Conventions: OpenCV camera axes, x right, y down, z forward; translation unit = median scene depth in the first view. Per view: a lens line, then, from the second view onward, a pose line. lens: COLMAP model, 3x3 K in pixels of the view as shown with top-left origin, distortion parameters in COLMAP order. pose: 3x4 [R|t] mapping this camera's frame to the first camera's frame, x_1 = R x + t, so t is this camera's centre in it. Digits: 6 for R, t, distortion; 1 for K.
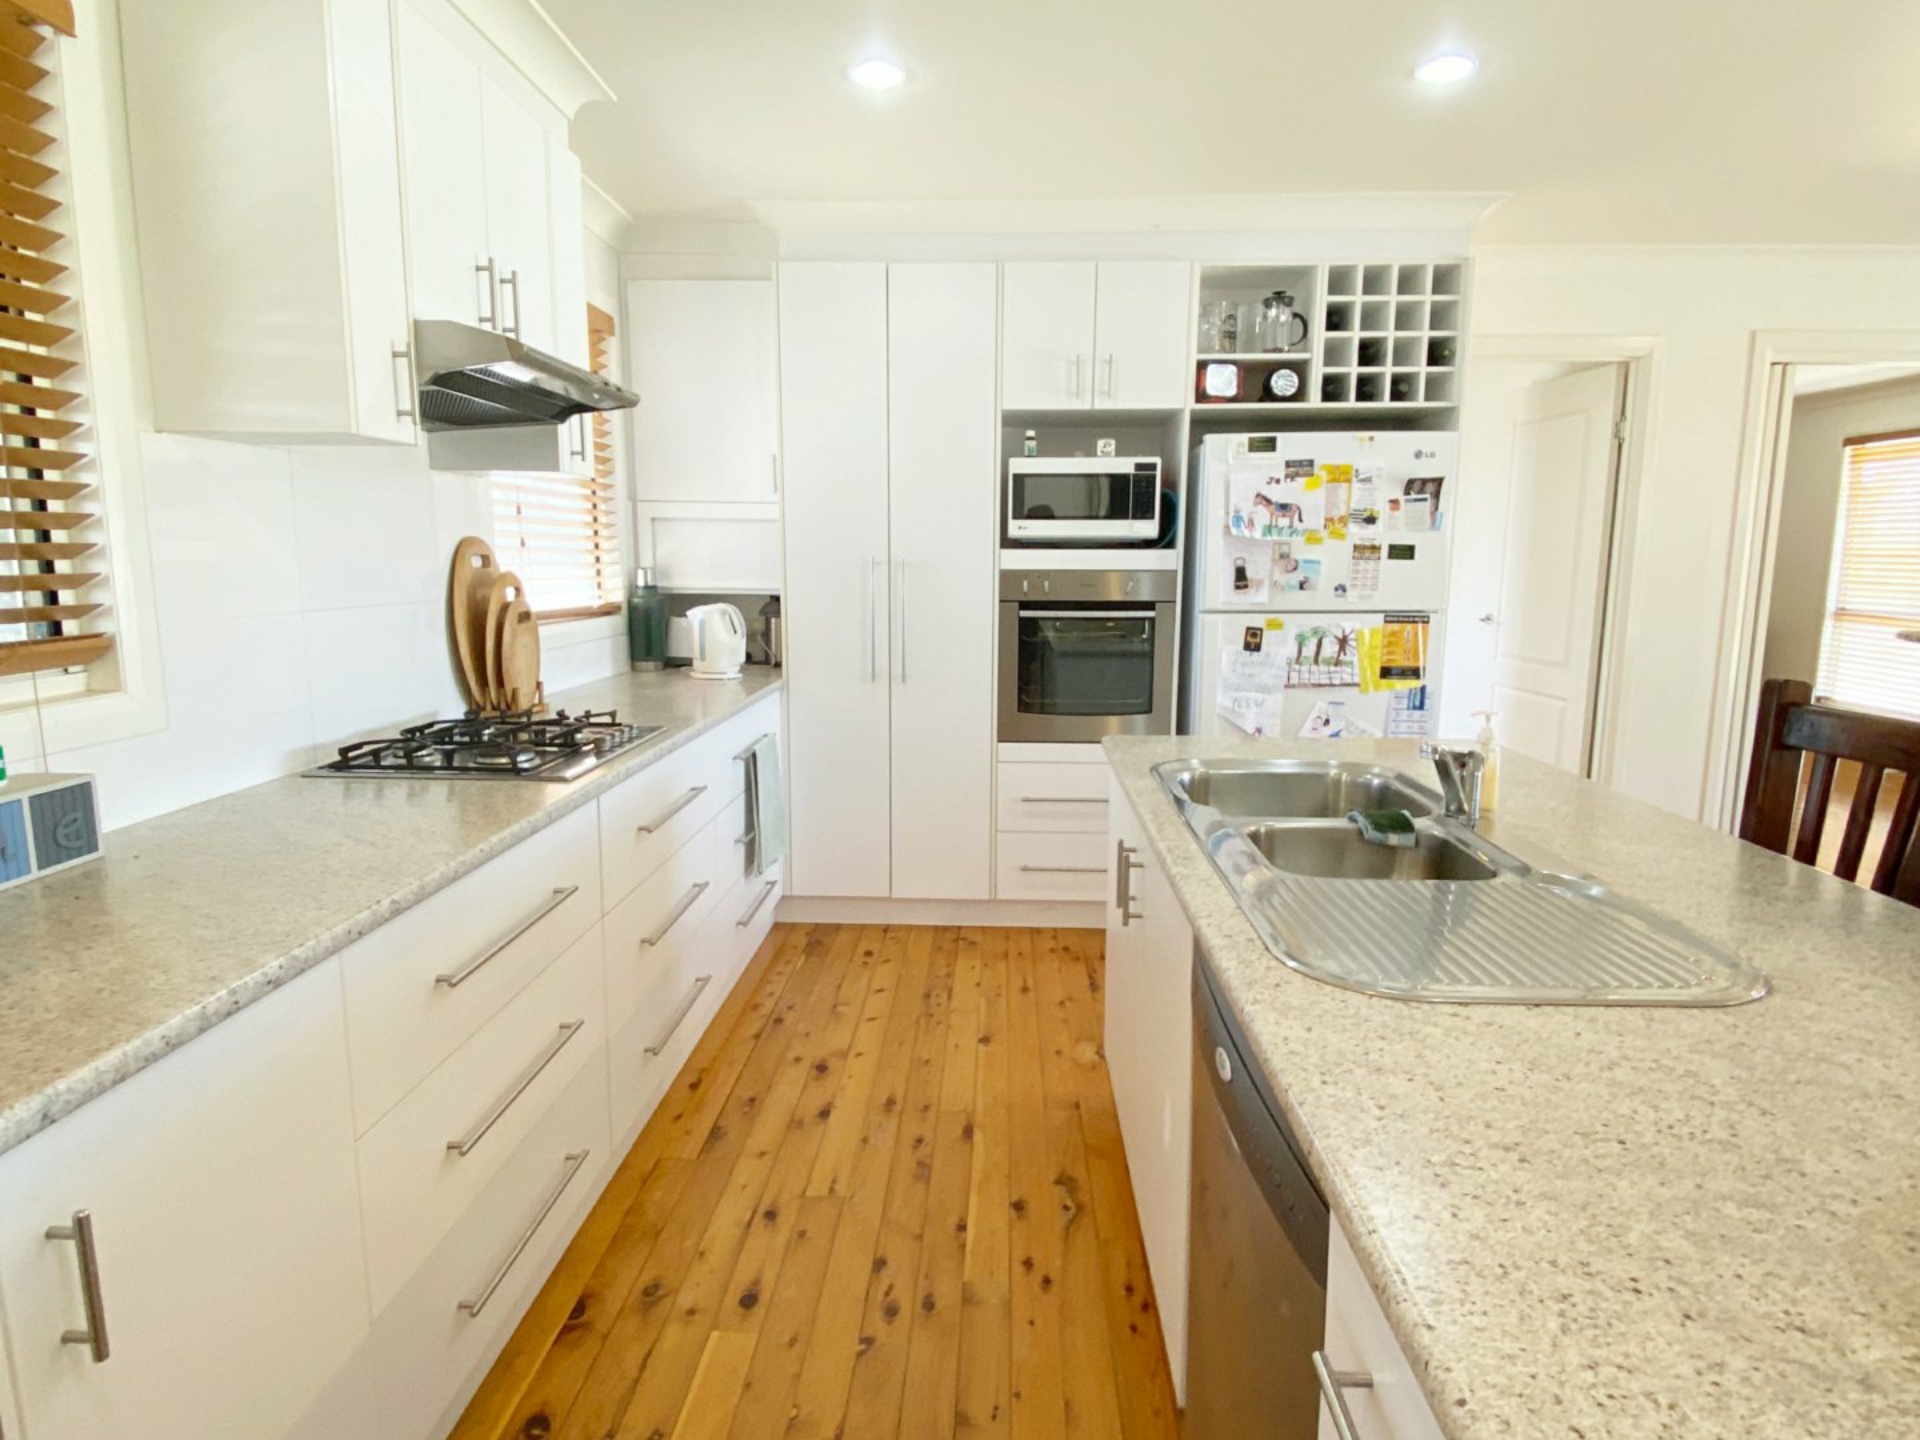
lens RADIAL K [[1040.9, 0, 959.8], [0, 1040.9, 719.1], [0, 0, 1]] dist [0.012210, -0.008201]
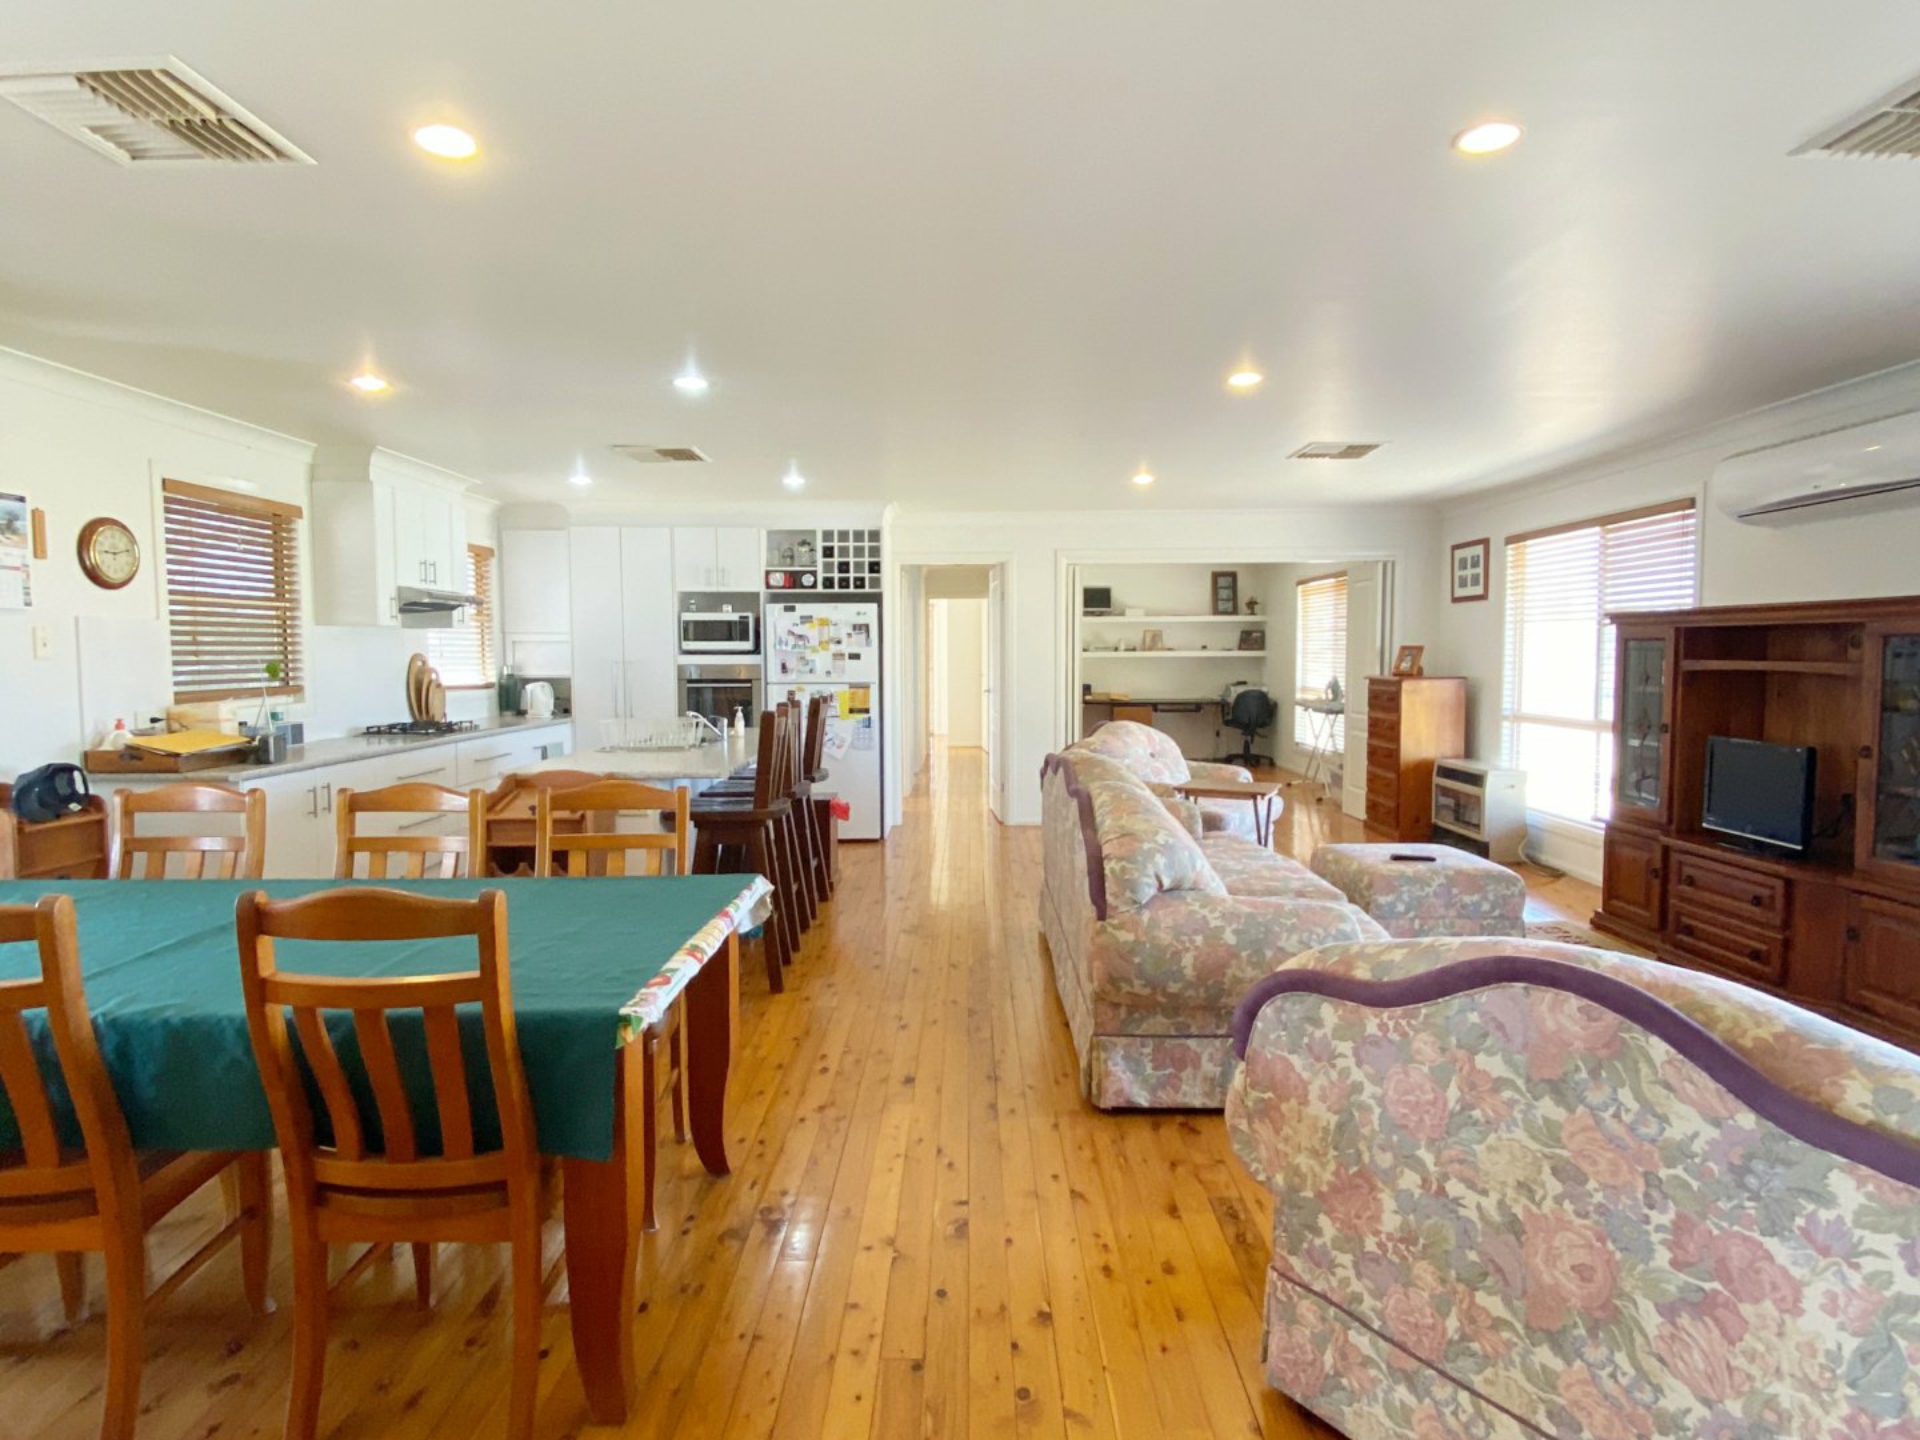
lens RADIAL K [[1040.9, 0, 1005.4], [0, 1040.9, 708.8], [0, 0, 1]] dist [0.012210, -0.008201]
pose [[0.997884, -0.009351, 0.064344, 0.593218], [0.015826, 0.994775, -0.100861, 0.177215], [-0.063065, 0.101666, 0.992818, -1.192024]]
